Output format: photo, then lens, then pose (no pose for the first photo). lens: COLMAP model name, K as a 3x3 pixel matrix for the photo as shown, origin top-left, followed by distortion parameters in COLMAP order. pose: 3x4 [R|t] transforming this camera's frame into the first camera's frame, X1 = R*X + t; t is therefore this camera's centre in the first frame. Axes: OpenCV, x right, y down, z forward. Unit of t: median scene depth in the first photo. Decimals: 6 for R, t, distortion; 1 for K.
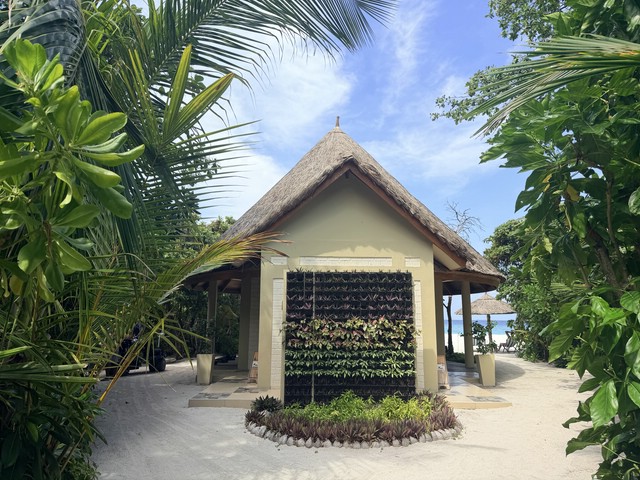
lens RADIAL K [[406.1, 0, 320.0], [0, 406.1, 240.0], [0, 0, 1]] dist [0.000059, -0.000458]
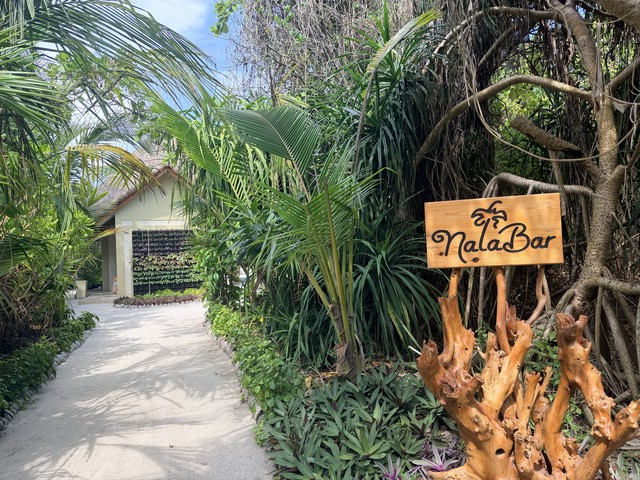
lens RADIAL K [[406.1, 0, 320.0], [0, 406.1, 240.0], [0, 0, 1]] dist [0.000059, -0.000458]
pose [[0.946007, -0.041470, 0.321483, 0.135816], [-0.008789, 0.988136, 0.153331, -0.174899], [-0.324027, -0.147877, 0.934419, -1.020660]]
